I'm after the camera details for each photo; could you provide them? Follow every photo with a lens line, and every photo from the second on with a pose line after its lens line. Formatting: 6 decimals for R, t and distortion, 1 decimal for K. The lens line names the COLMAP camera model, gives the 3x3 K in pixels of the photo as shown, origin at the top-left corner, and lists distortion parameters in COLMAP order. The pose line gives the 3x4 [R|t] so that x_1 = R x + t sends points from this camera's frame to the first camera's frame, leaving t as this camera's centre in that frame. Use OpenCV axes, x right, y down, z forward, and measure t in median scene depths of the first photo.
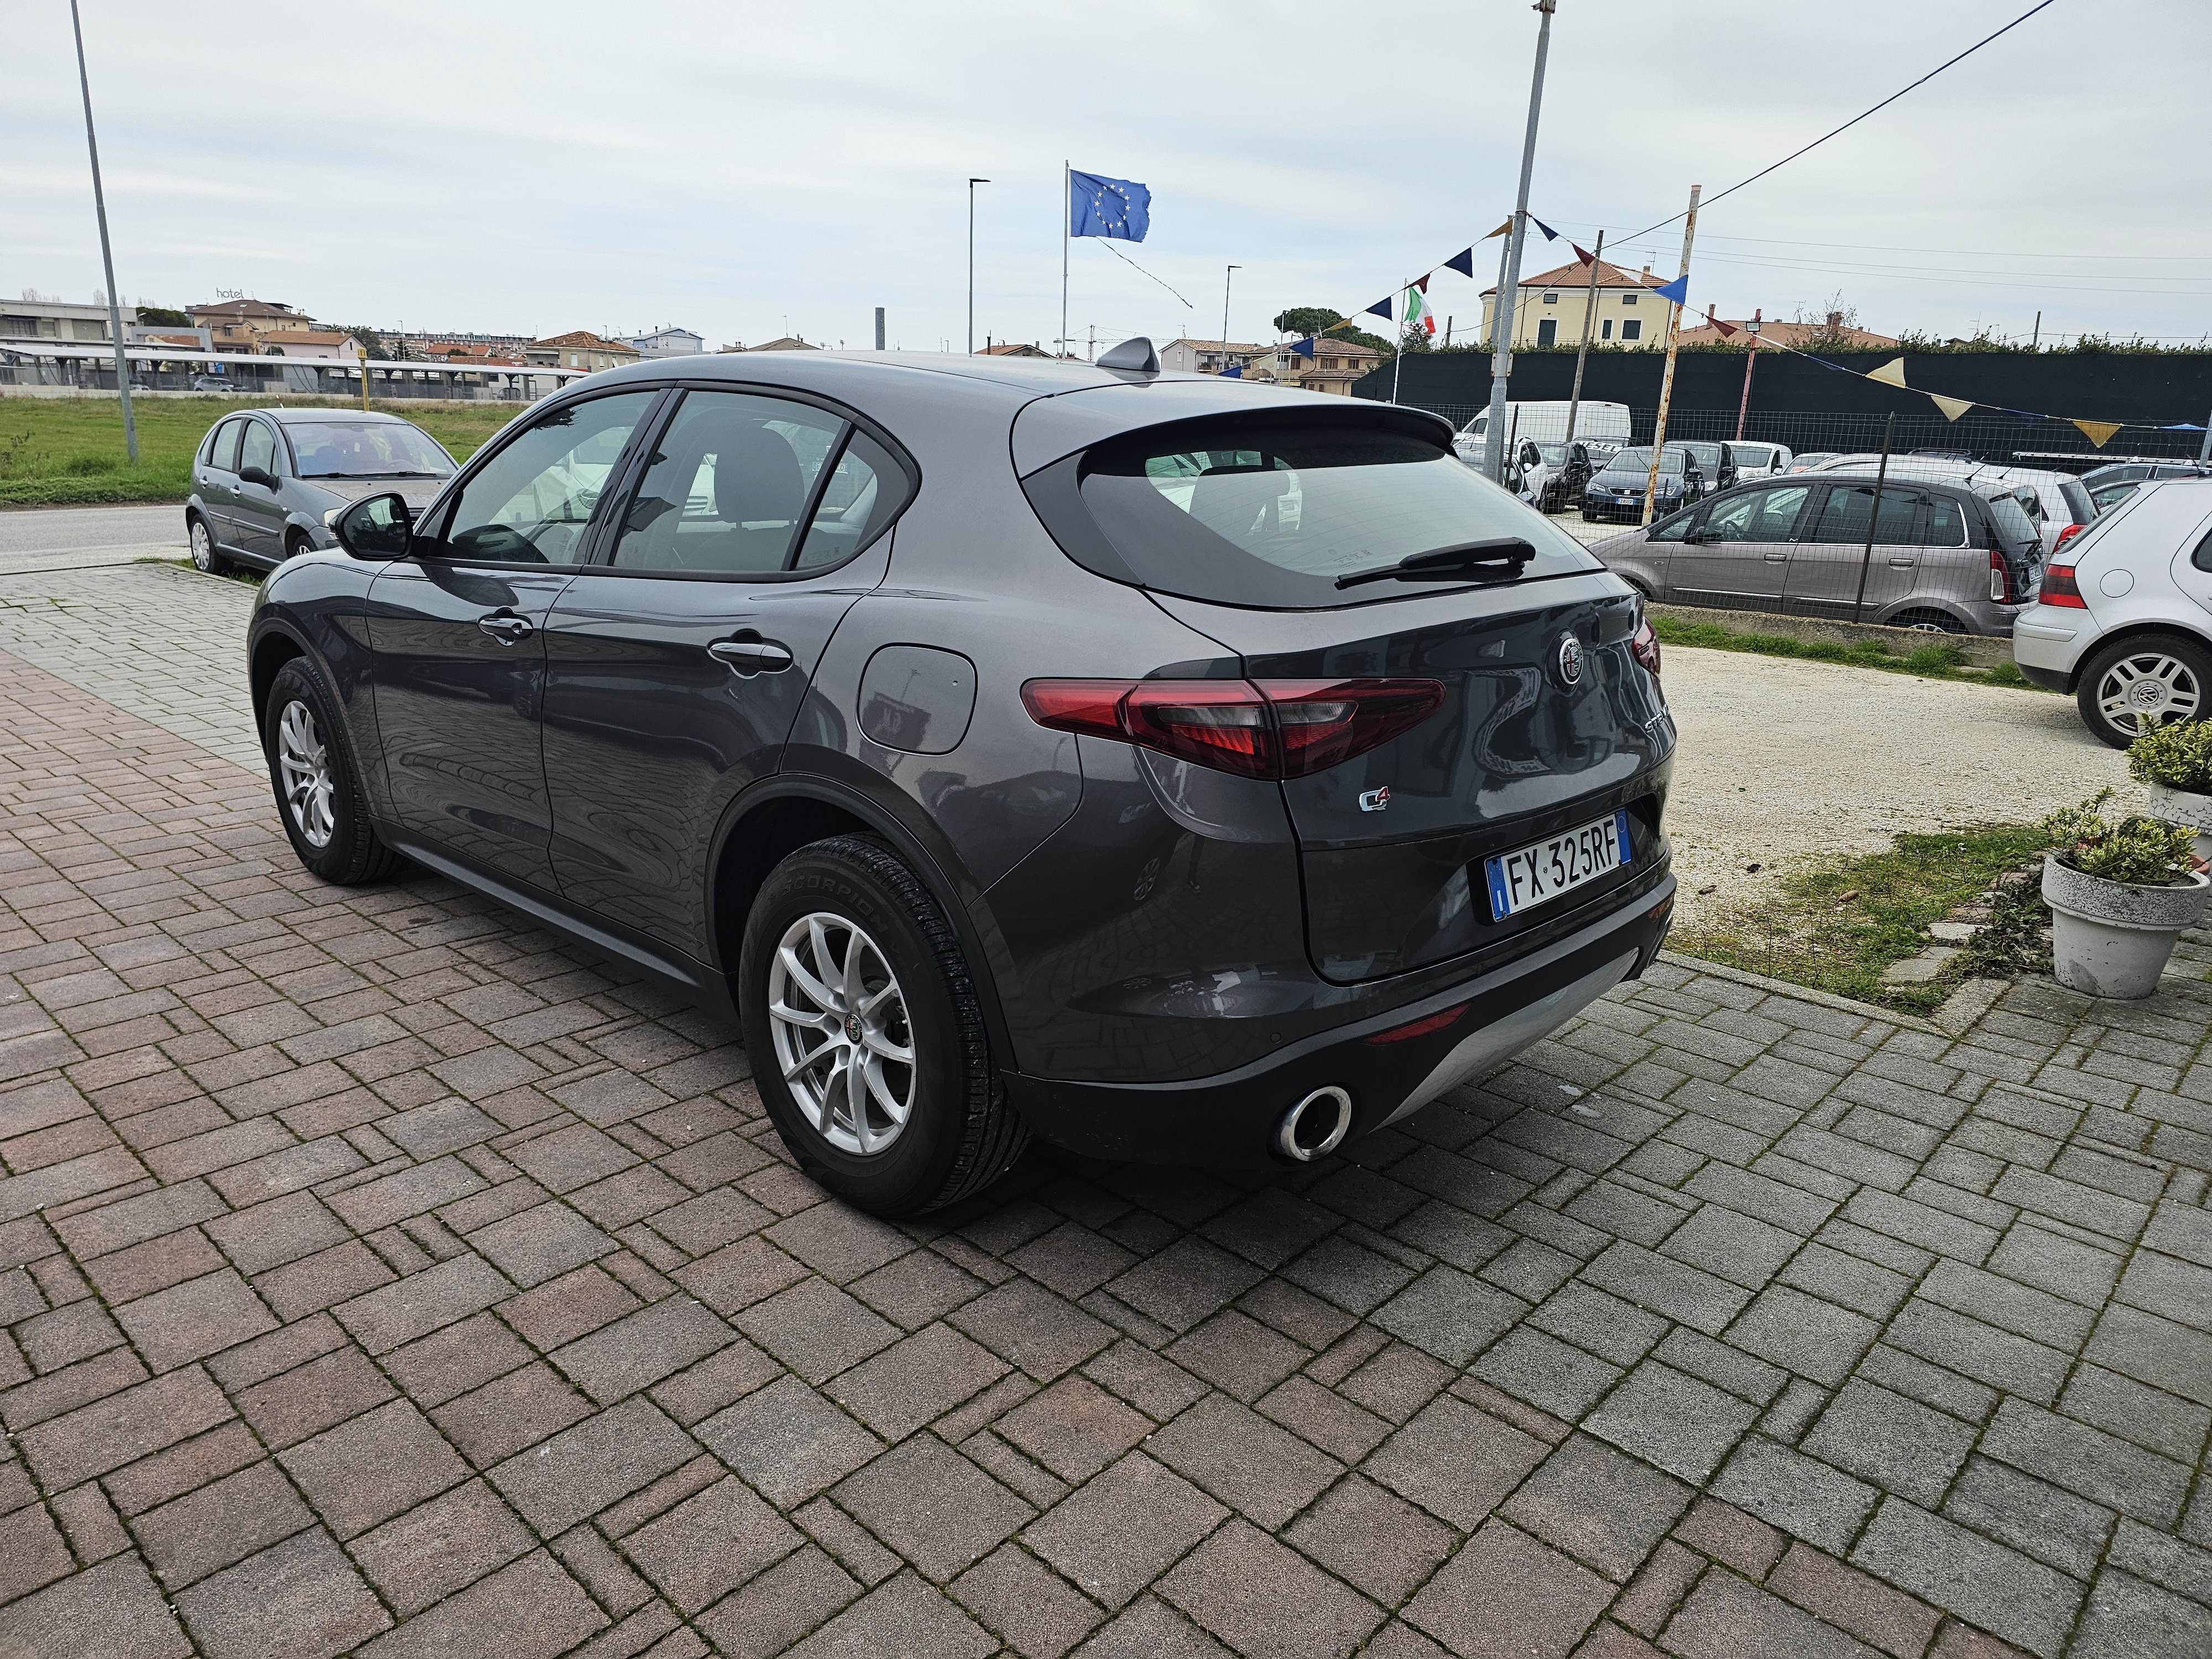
lens RADIAL K [[1468.5, 0, 1087.9], [0, 1468.5, 822.8], [0, 0, 1]] dist [0.062260, -0.058395]
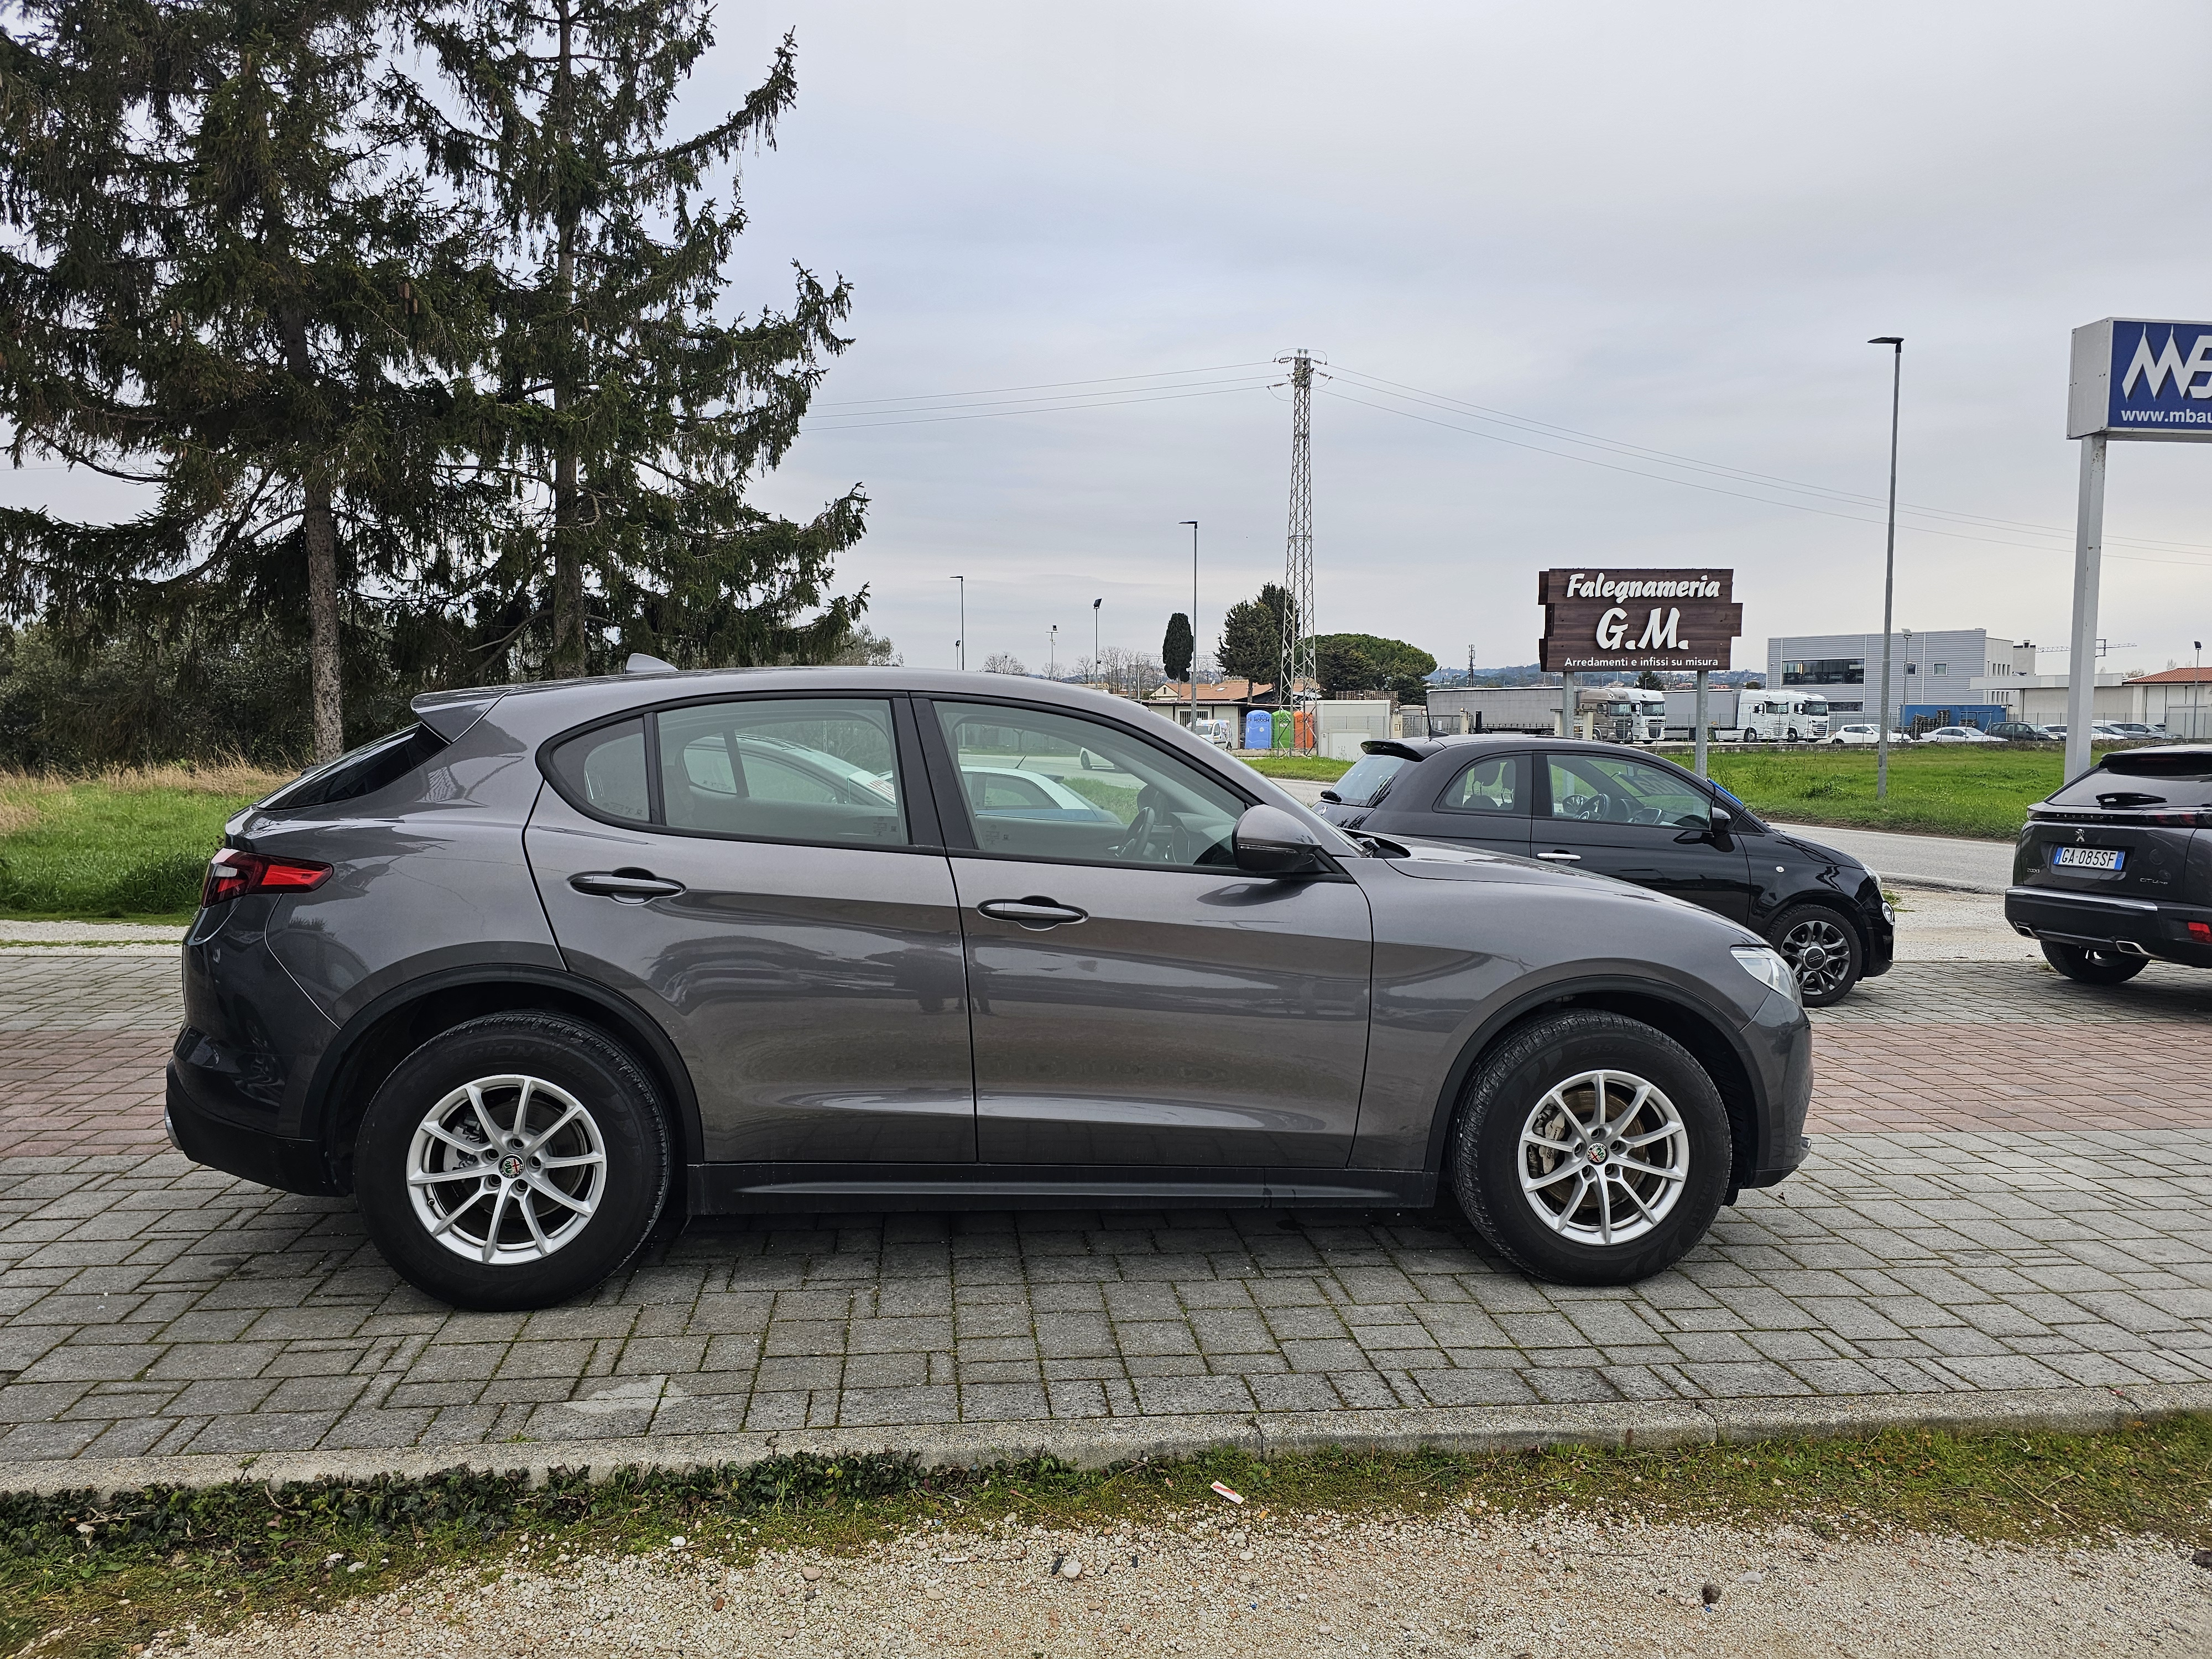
lens RADIAL K [[1468.5, 0, 1097.3], [0, 1468.5, 820.5], [0, 0, 1]] dist [0.062260, -0.058395]
pose [[-0.638681, 0.018492, -0.769249, 0.911903], [-0.235059, 0.947234, 0.217932, -0.636212], [0.732689, 0.320008, -0.600634, 2.397217]]
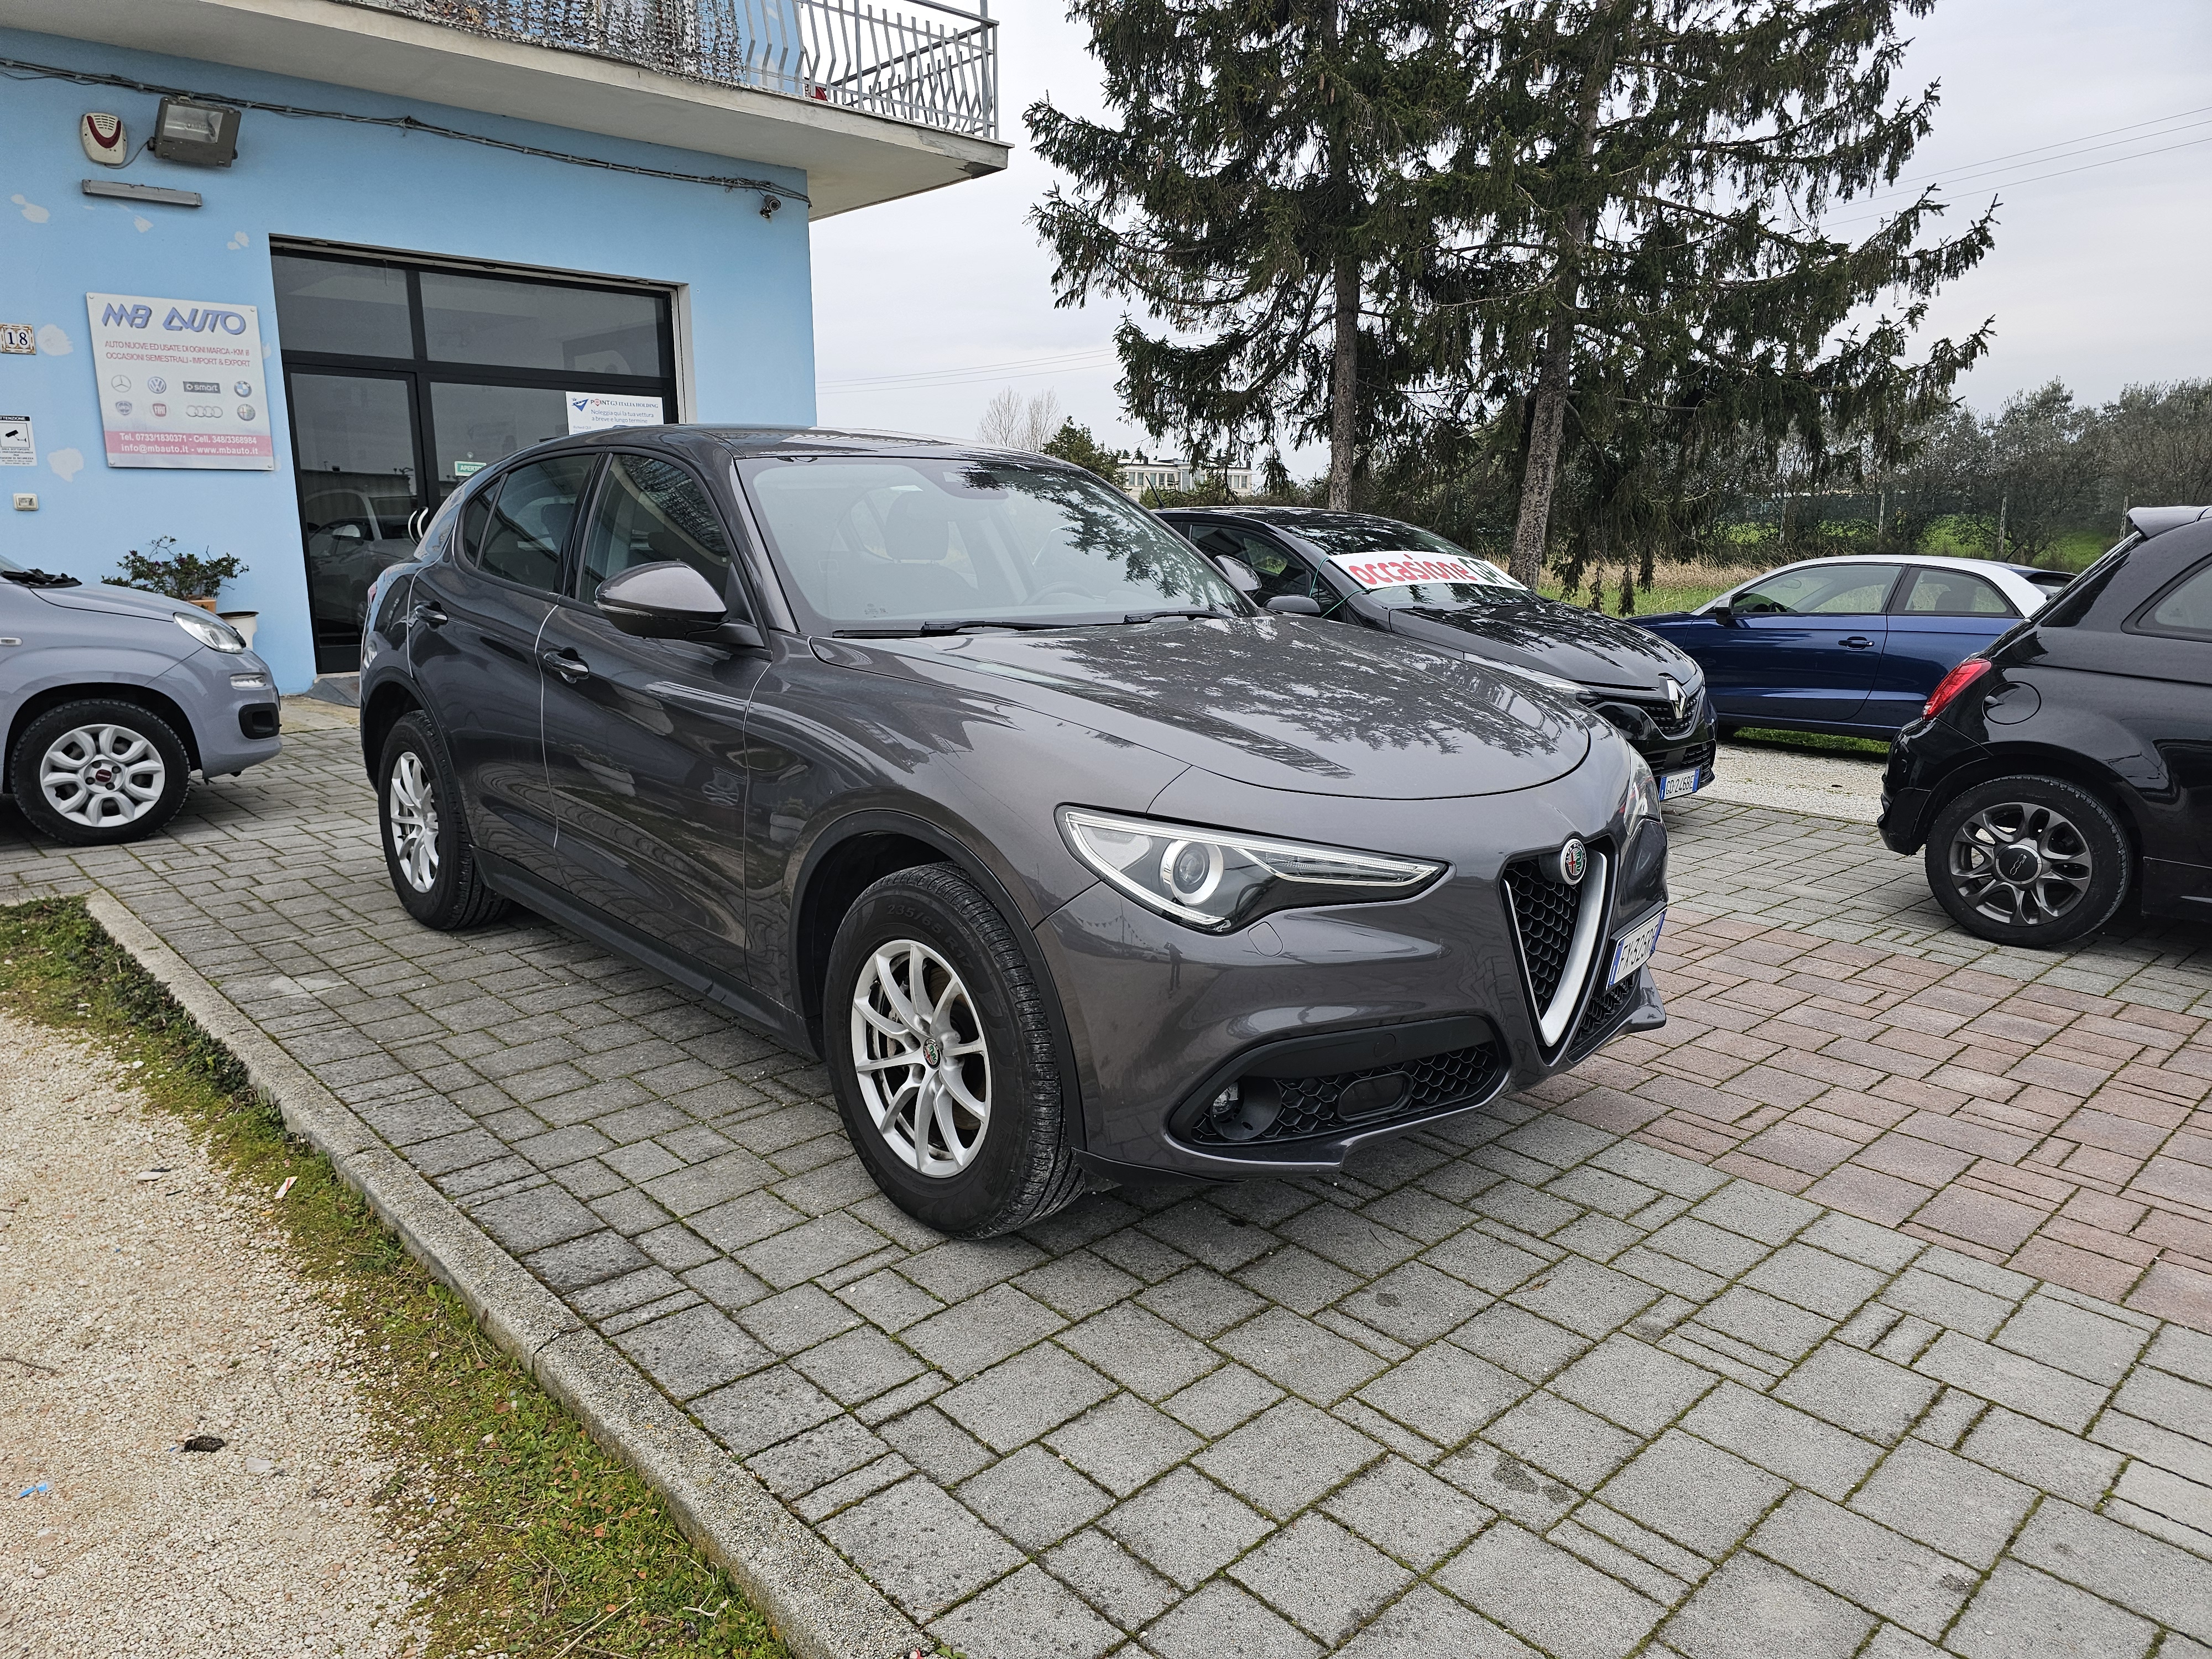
lens RADIAL K [[1468.5, 0, 1084.6], [0, 1468.5, 816.4], [0, 0, 1]] dist [0.062260, -0.058395]
pose [[-0.997872, -0.040081, 0.051426, -0.557467], [-0.011789, 0.886648, 0.462295, -0.761572], [-0.064126, 0.460705, -0.885234, 2.812825]]
